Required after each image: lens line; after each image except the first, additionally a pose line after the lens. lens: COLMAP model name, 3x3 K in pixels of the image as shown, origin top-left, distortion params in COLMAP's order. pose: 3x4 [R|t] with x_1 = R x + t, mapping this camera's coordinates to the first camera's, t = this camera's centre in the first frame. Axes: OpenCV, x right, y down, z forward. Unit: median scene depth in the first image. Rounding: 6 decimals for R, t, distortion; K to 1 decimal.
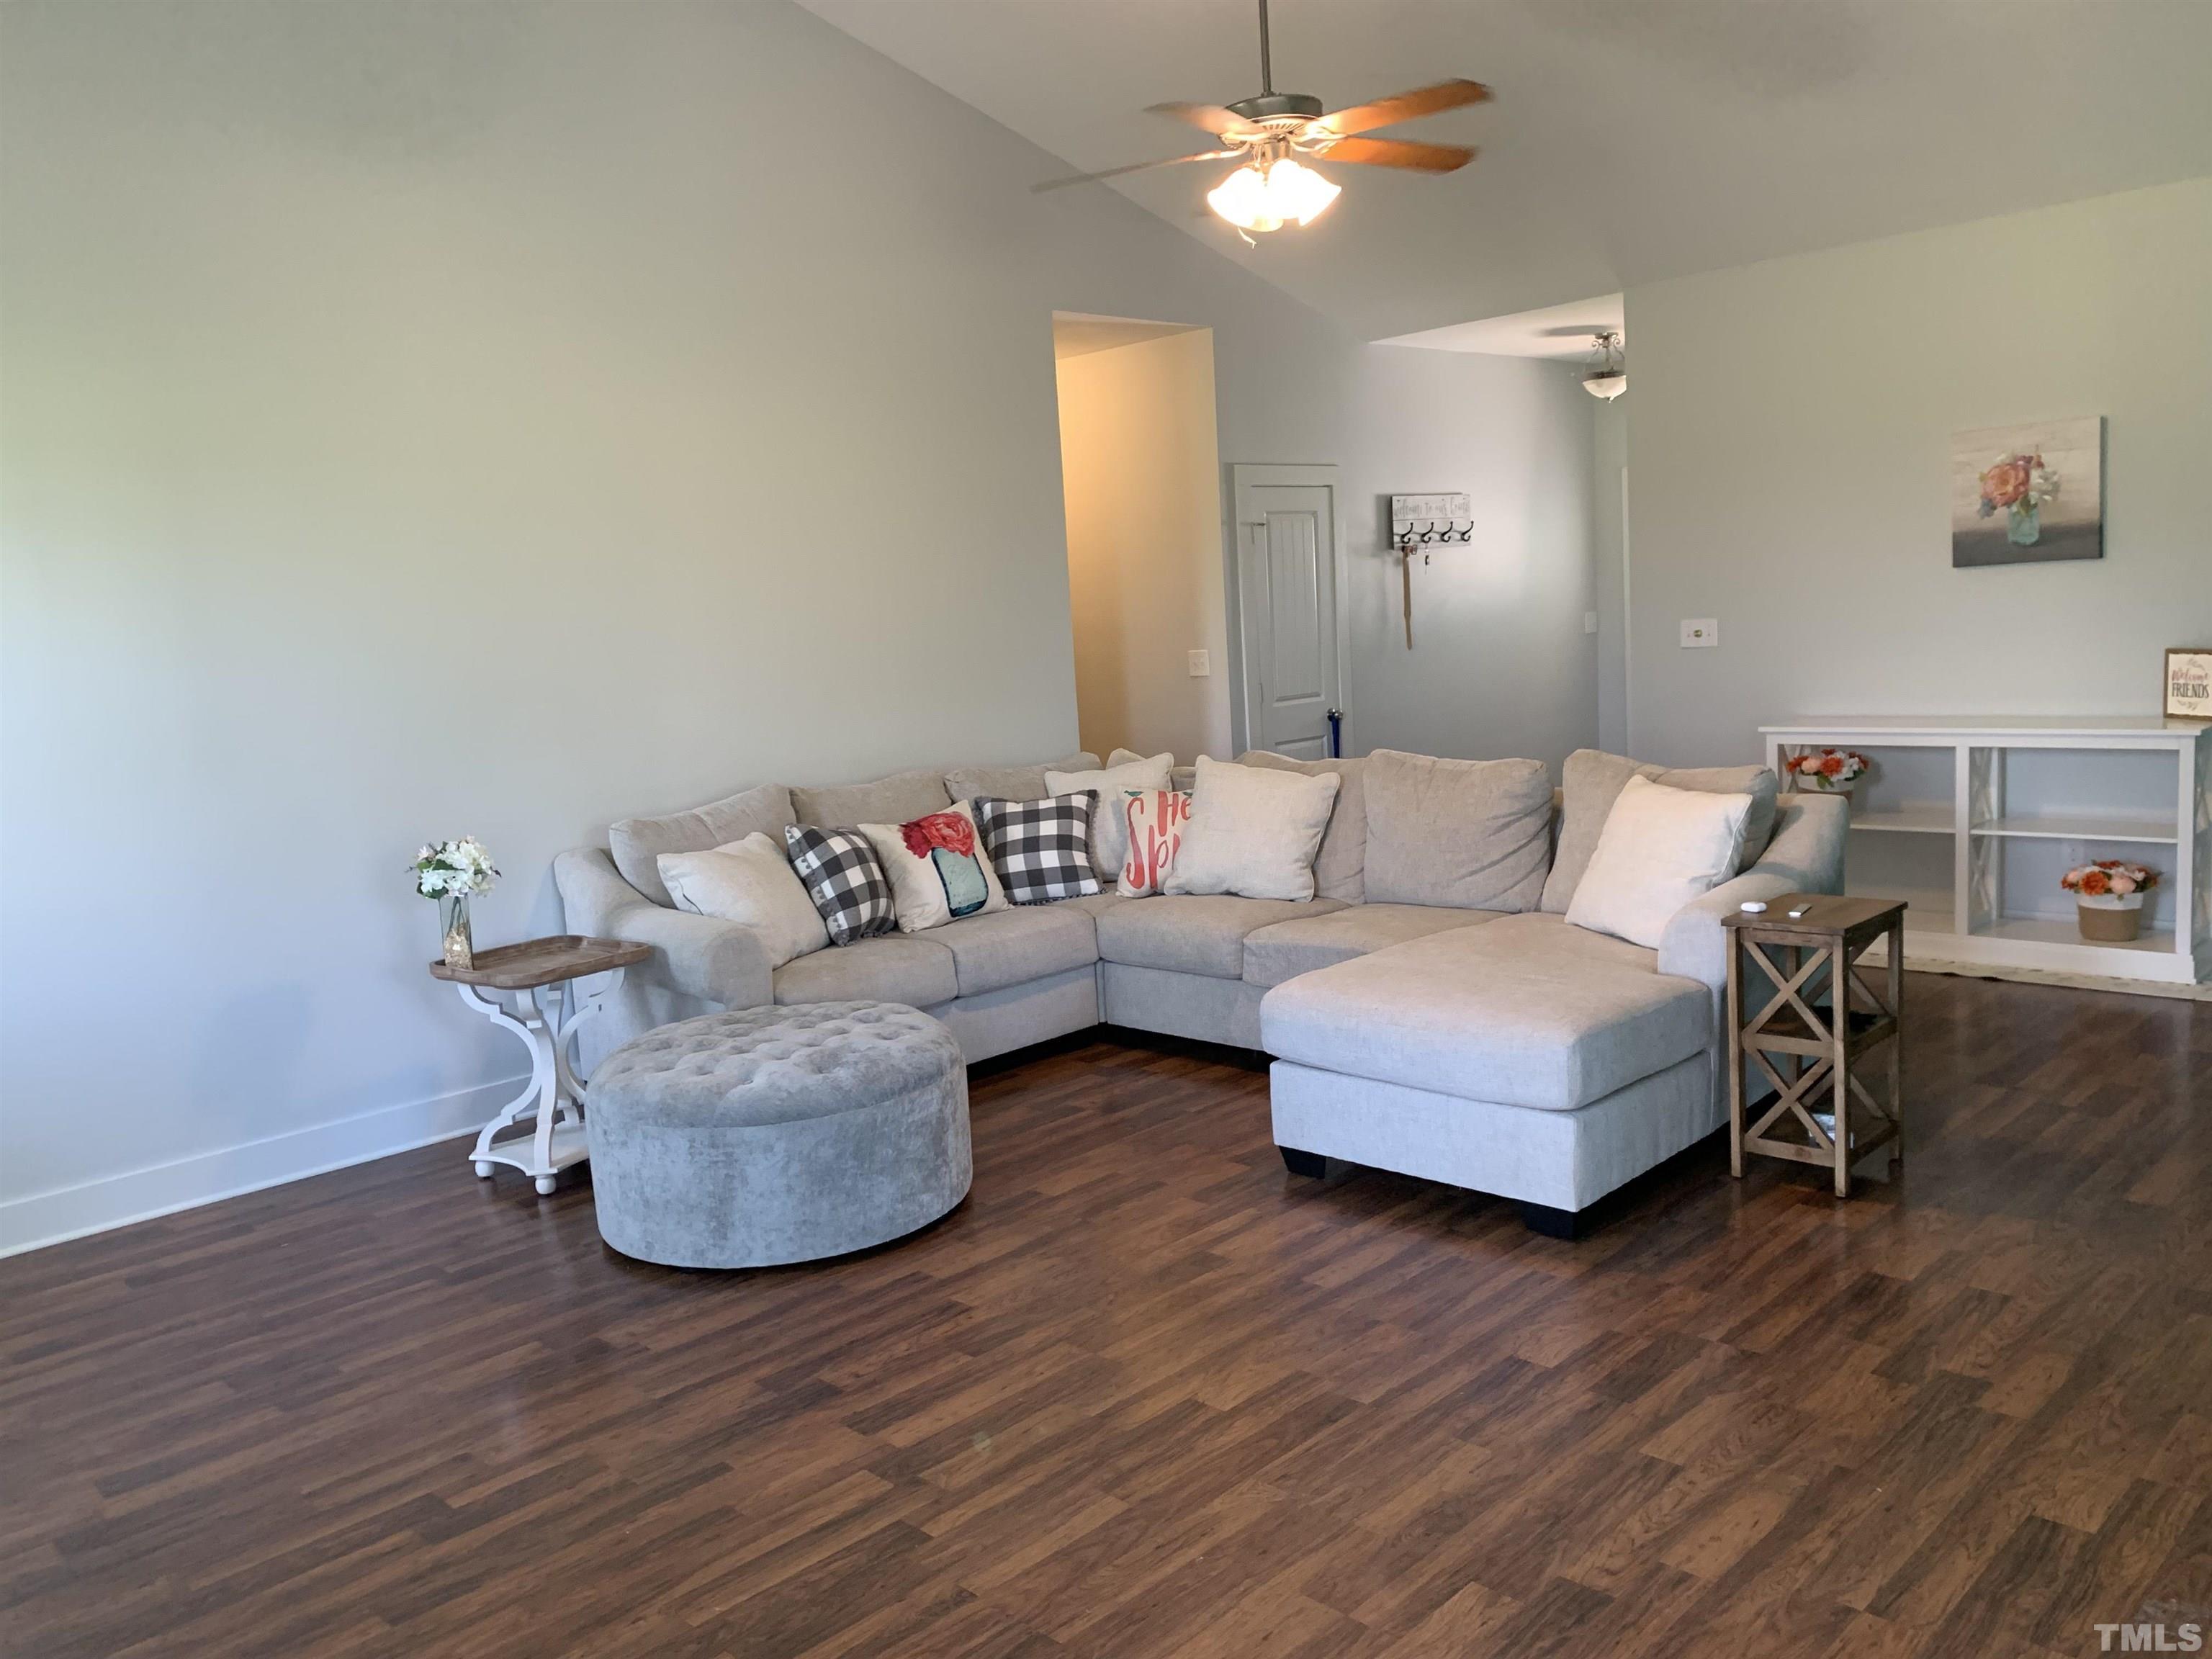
lens RADIAL K [[1687.8, 0, 1099.6], [0, 1687.8, 823.9], [0, 0, 1]] dist [0.072878, -0.109404]
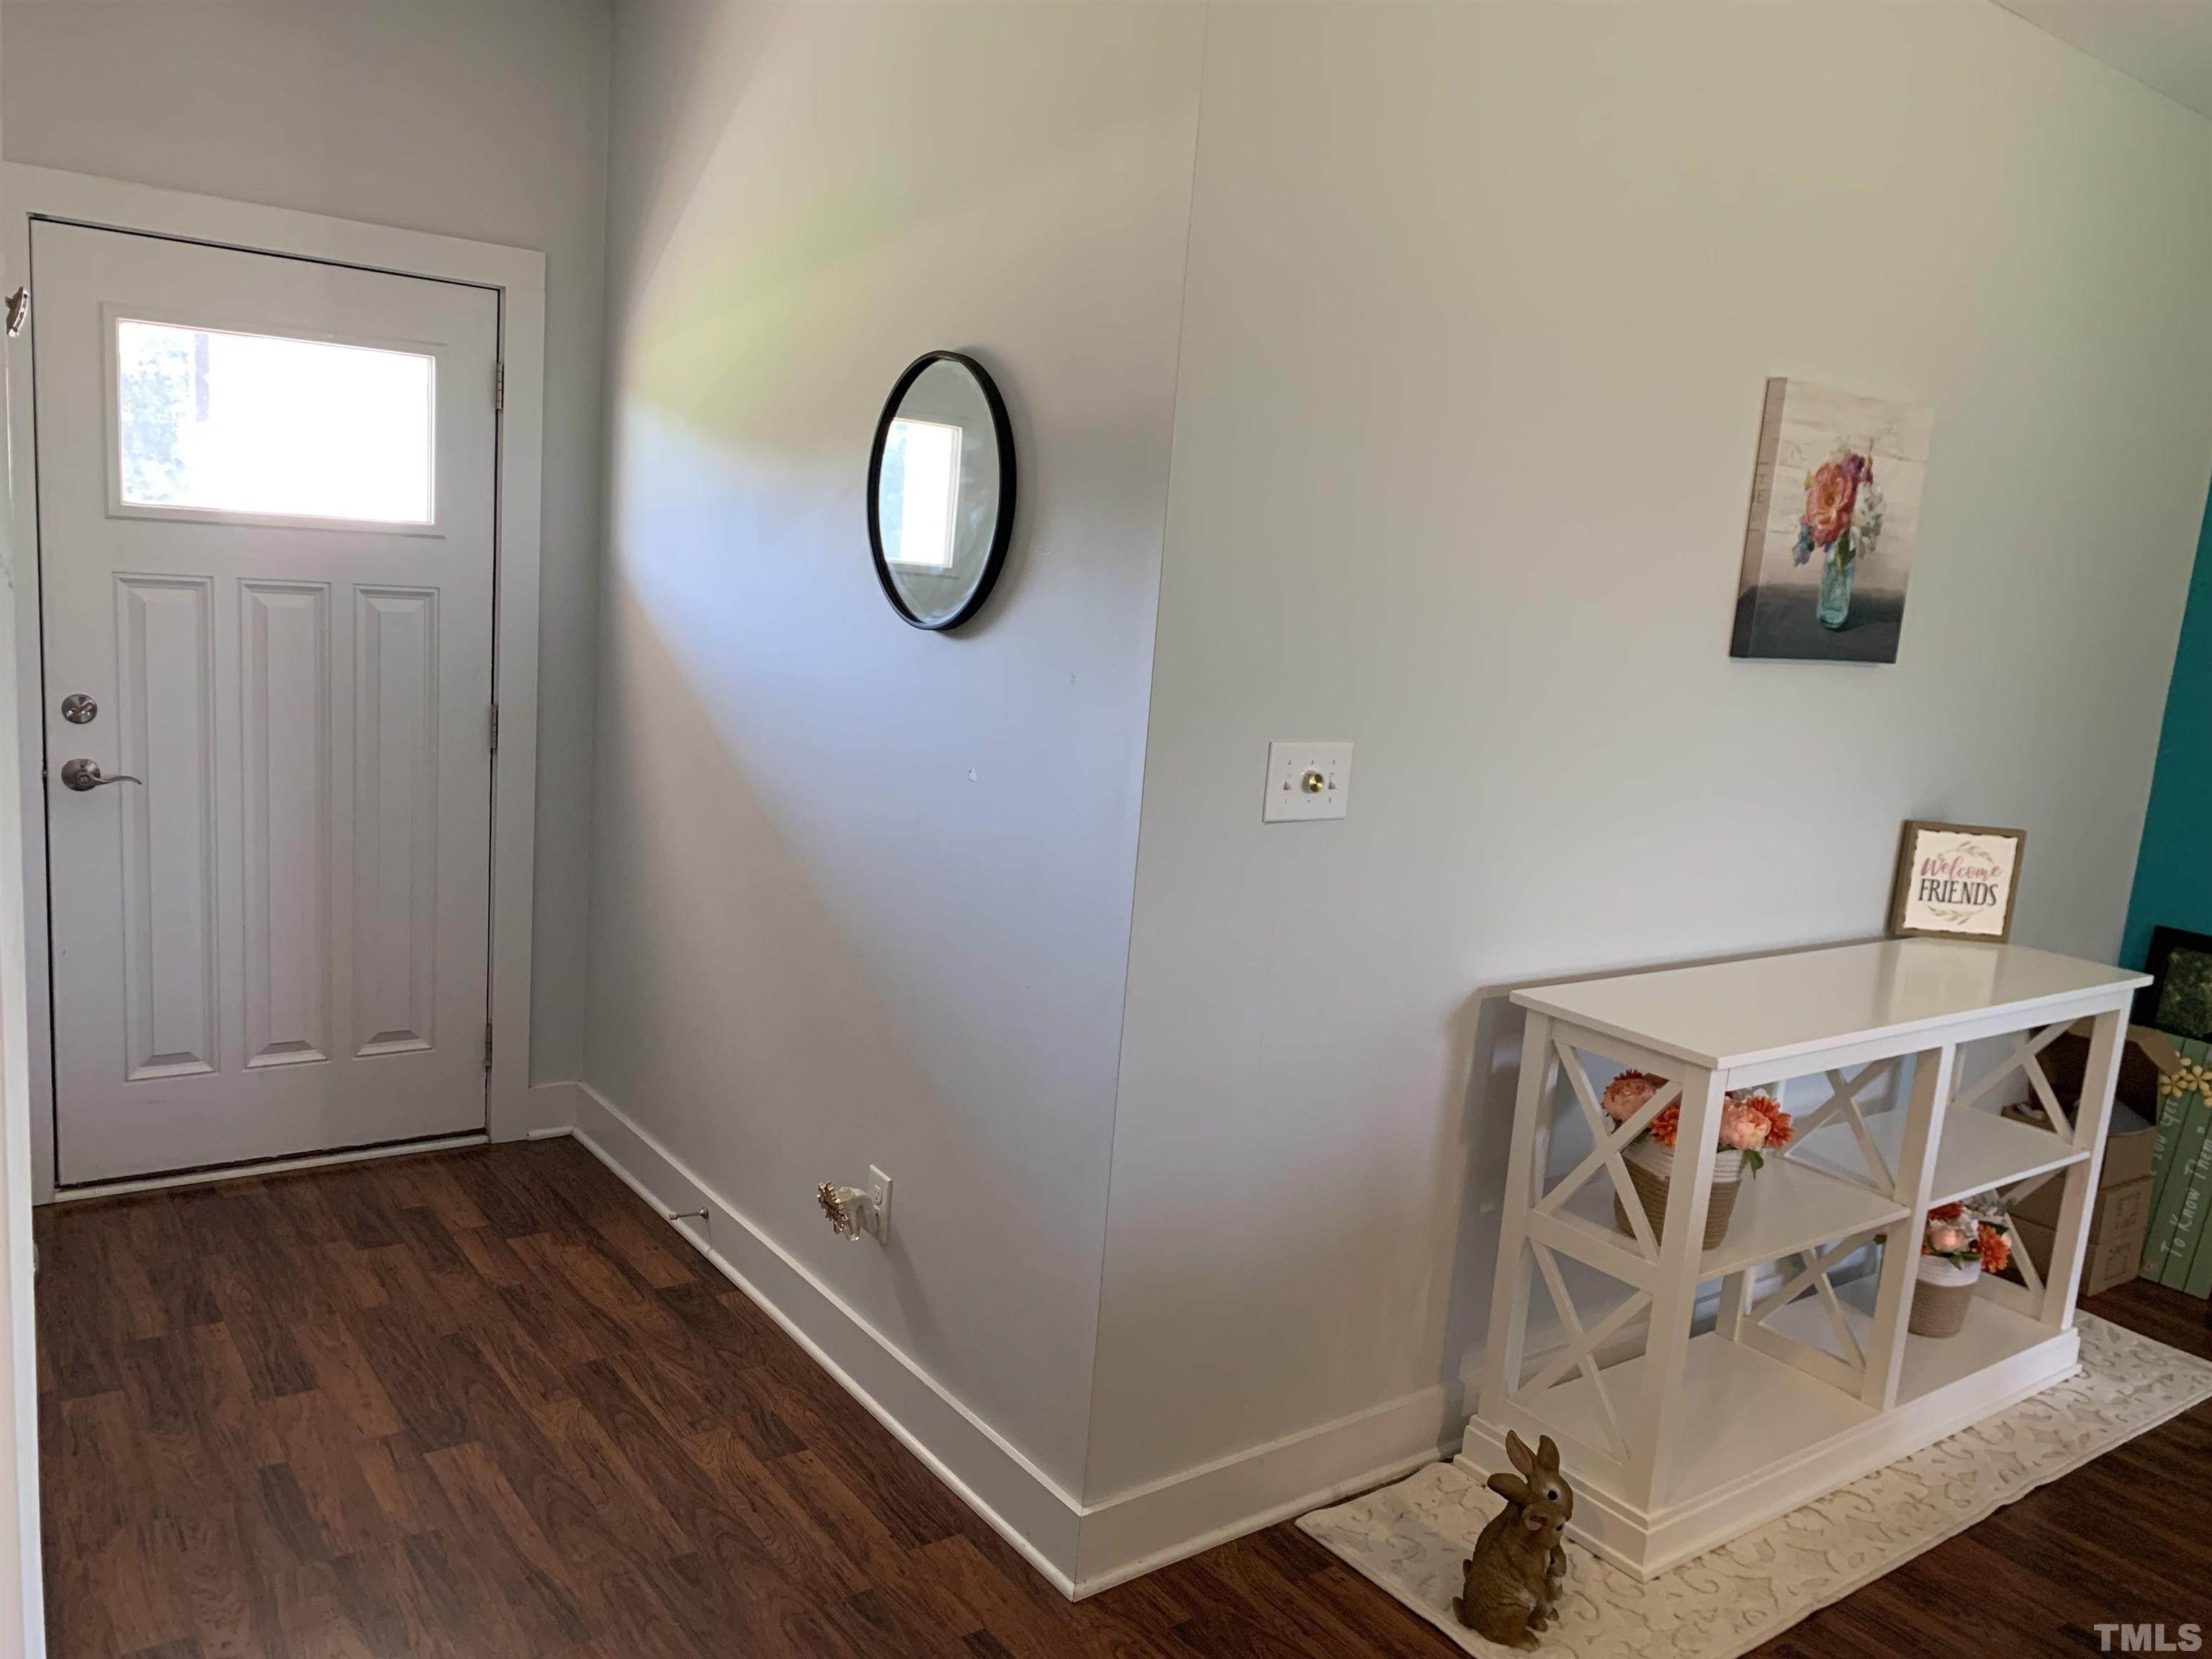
lens RADIAL K [[1687.8, 0, 1155.0], [0, 1687.8, 841.6], [0, 0, 1]] dist [0.072878, -0.109404]
pose [[0.111191, -0.096038, 0.989148, 0.001406], [0.032864, 0.995131, 0.092925, -0.154515], [-0.993255, 0.022175, 0.113806, 1.154459]]
